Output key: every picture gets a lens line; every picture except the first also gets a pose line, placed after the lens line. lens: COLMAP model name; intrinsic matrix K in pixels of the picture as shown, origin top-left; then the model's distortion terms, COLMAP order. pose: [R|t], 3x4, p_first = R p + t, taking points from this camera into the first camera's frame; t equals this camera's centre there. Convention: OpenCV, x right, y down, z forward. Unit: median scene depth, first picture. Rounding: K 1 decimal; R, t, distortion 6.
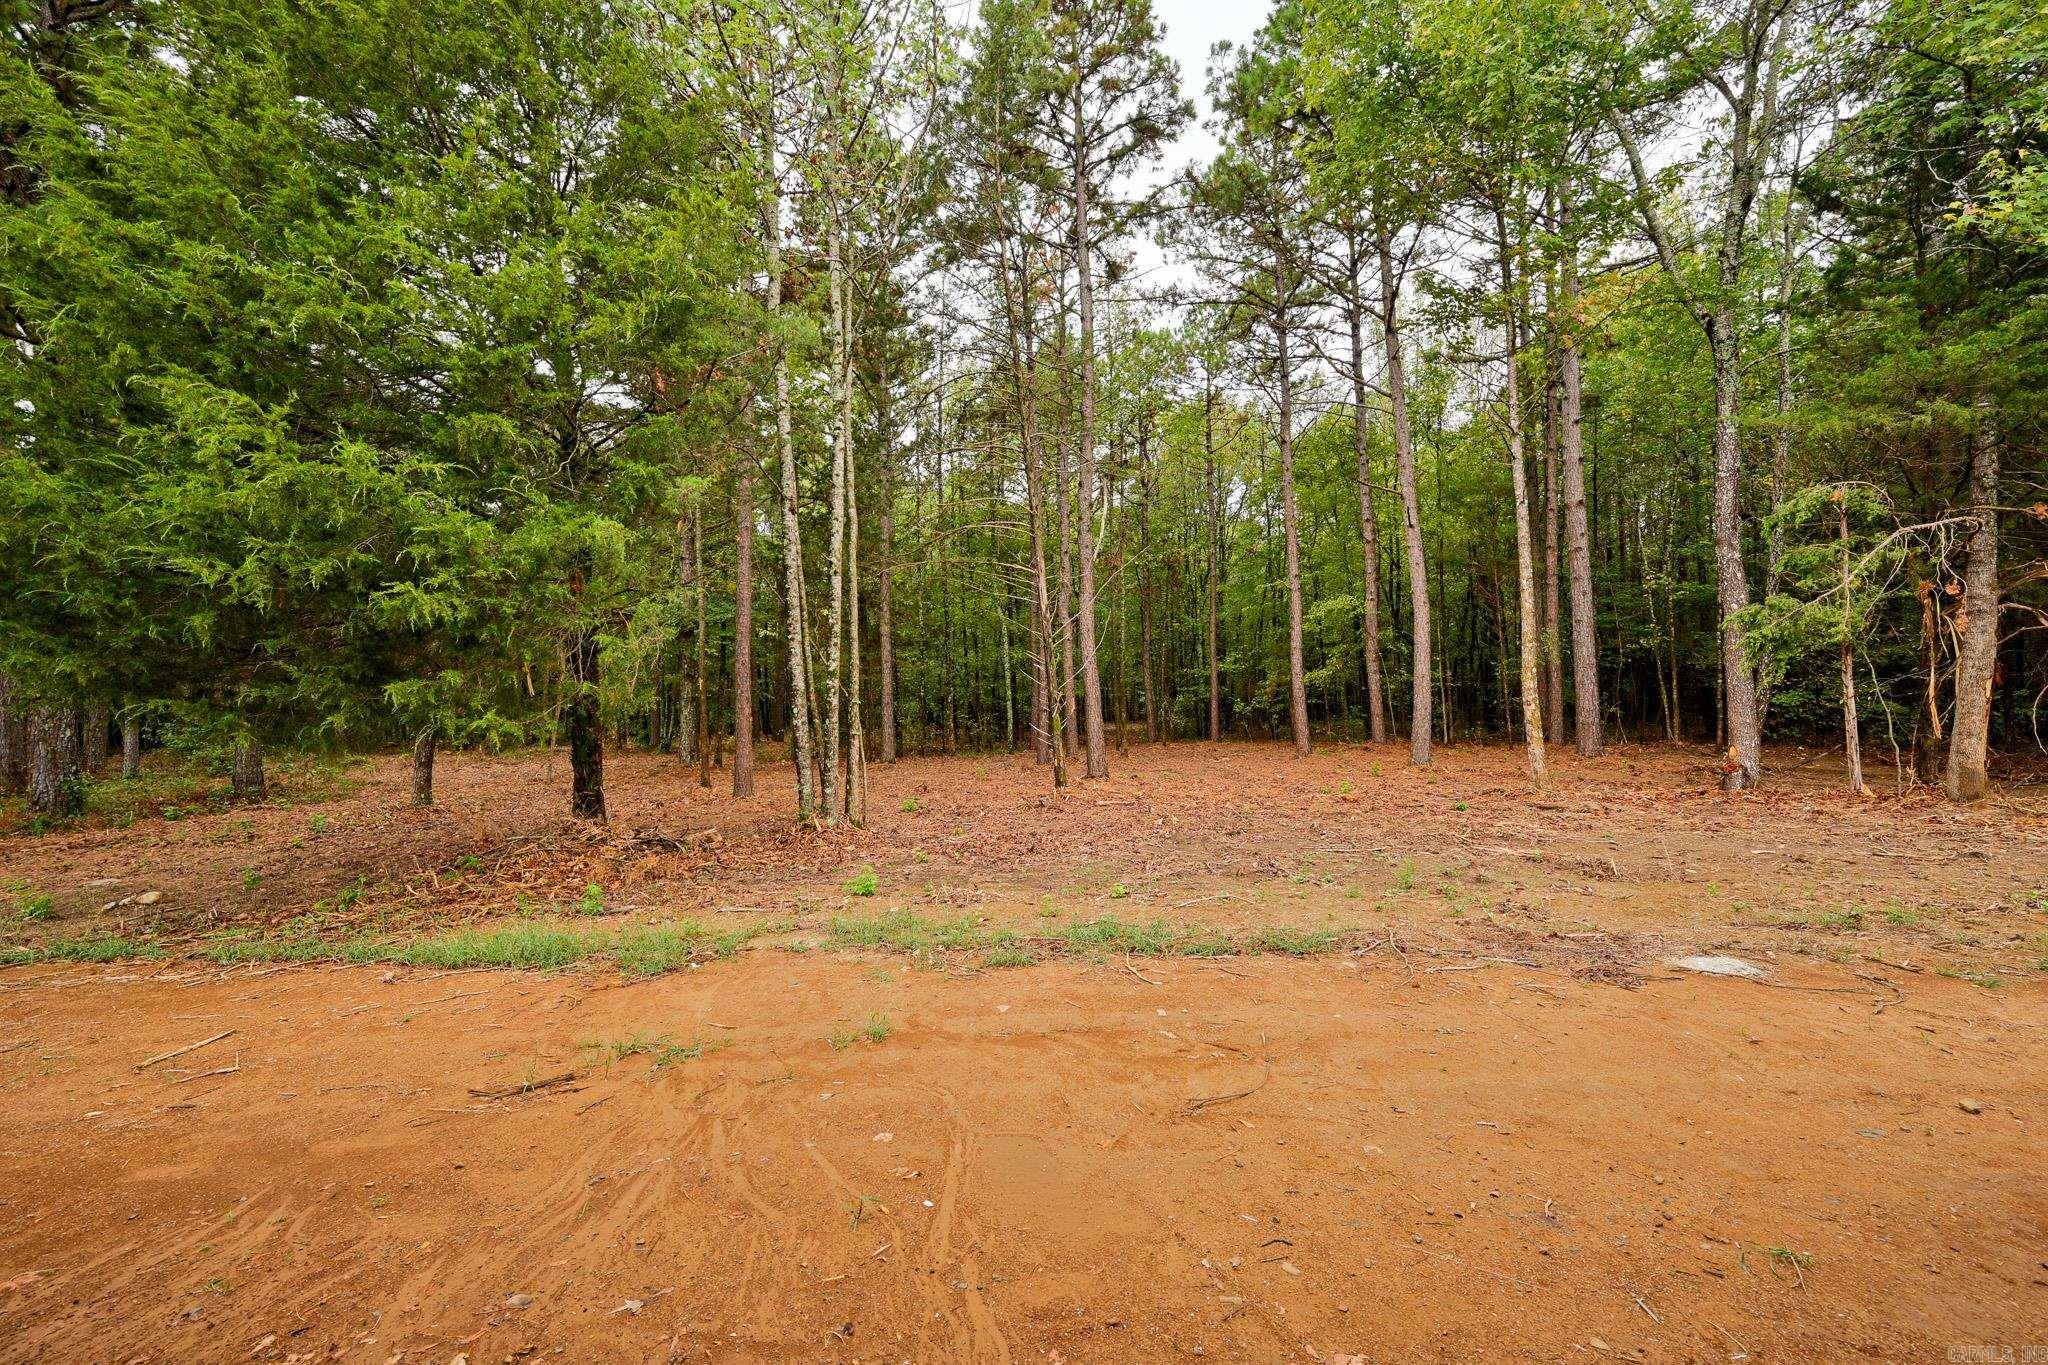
lens RADIAL K [[833.1, 0, 1024.7], [0, 833.1, 678.6], [0, 0, 1]] dist [0.000580, 0.000314]
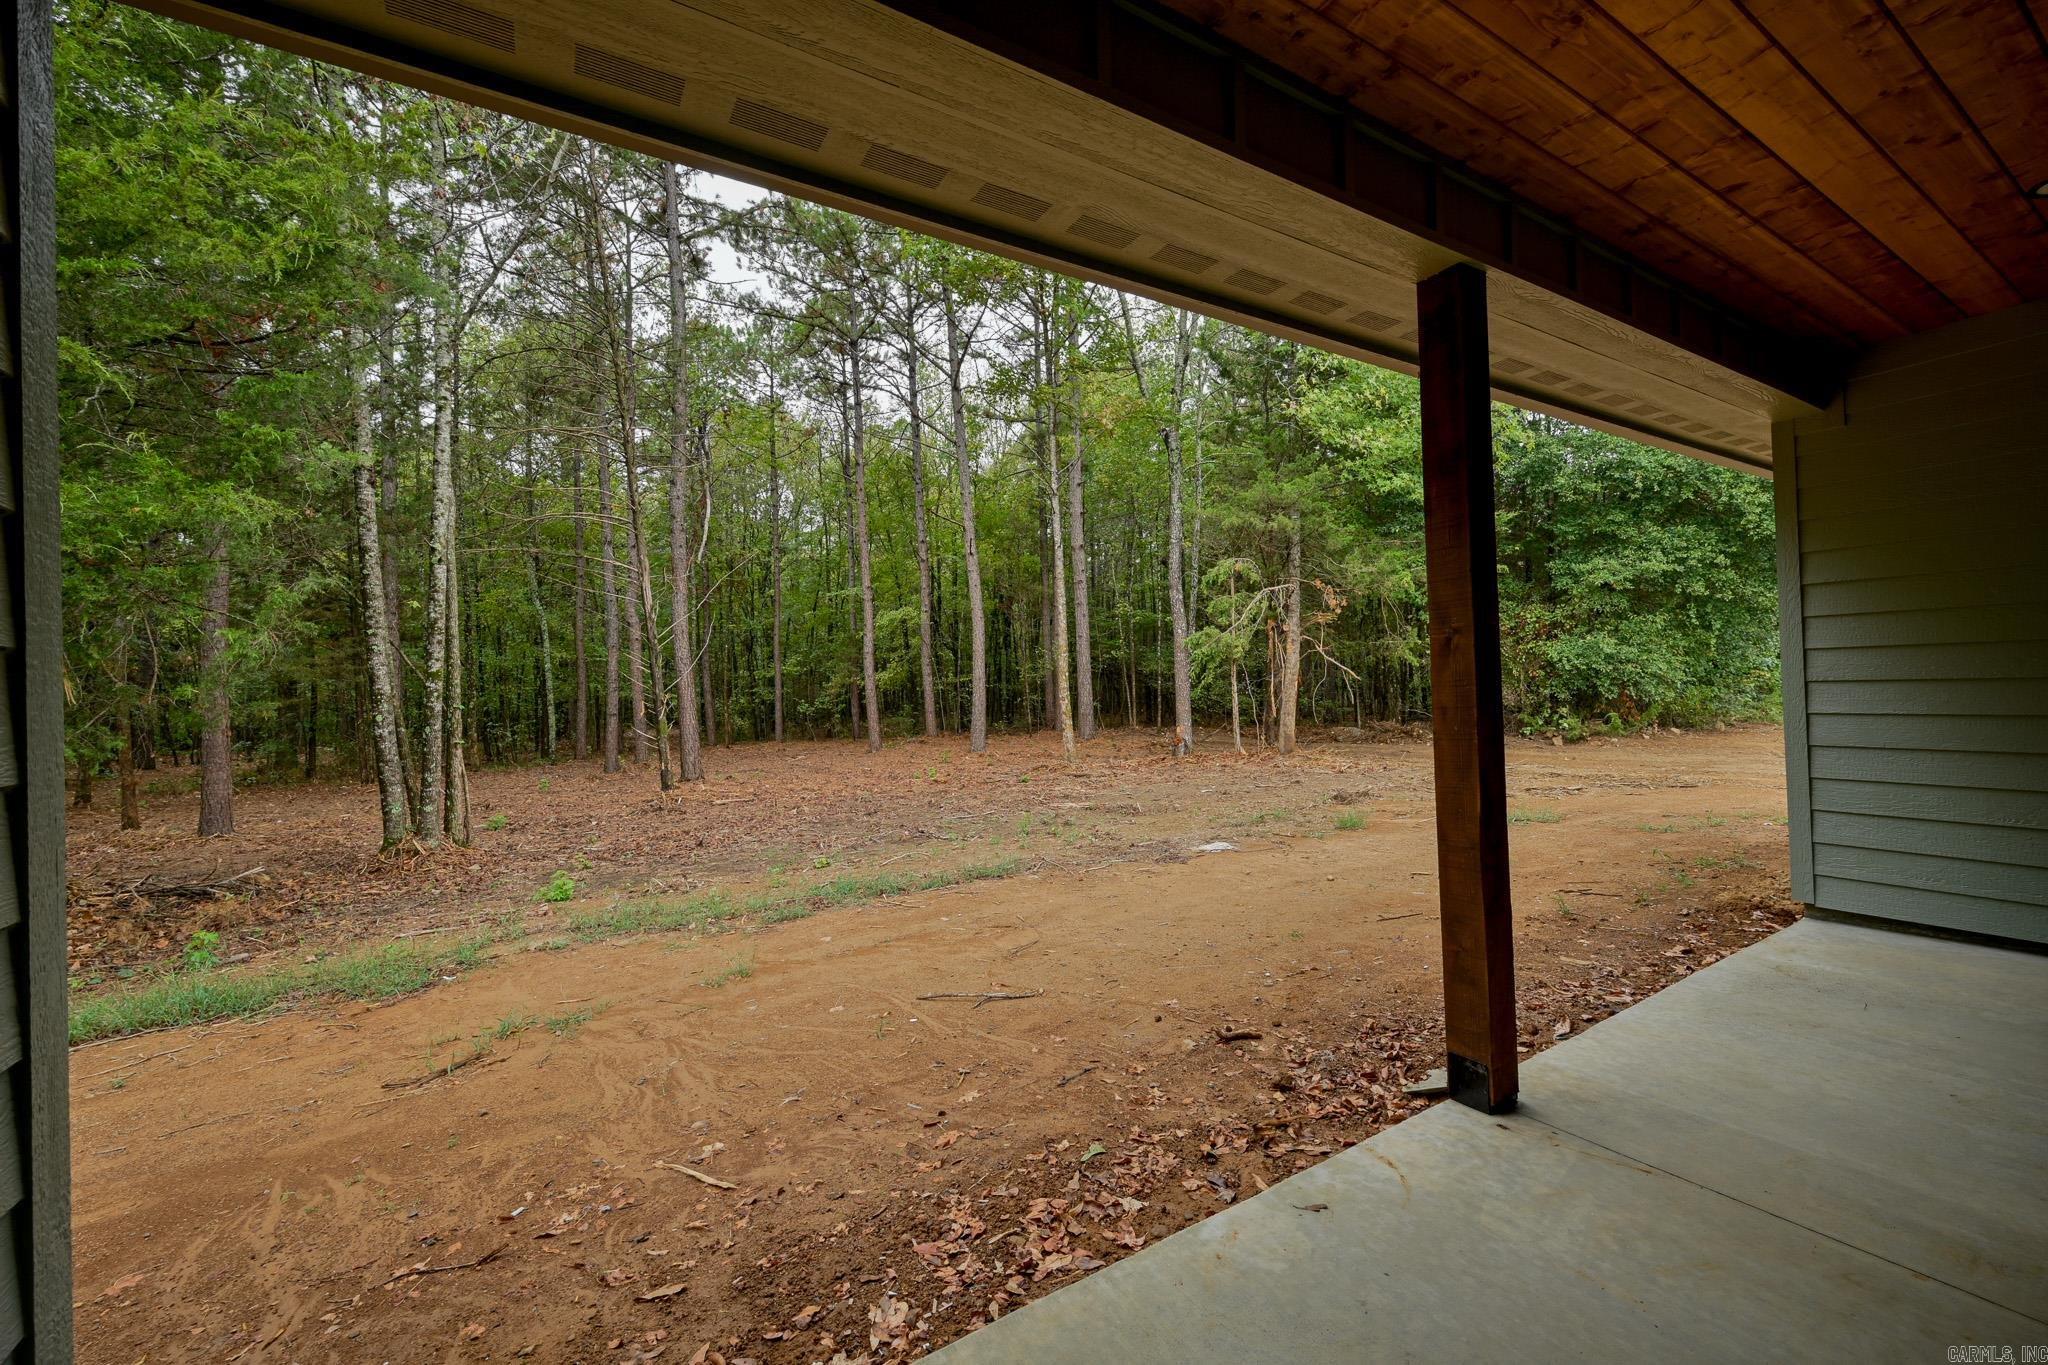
lens RADIAL K [[874.6, 0, 1046.7], [0, 874.6, 684.6], [0, 0, 1]] dist [0.001392, 0.000011]
pose [[0.816718, -0.003259, 0.577028, -0.236458], [0.000203, 0.999986, 0.005360, -0.000864], [-0.577037, -0.004260, 0.816707, -0.130571]]
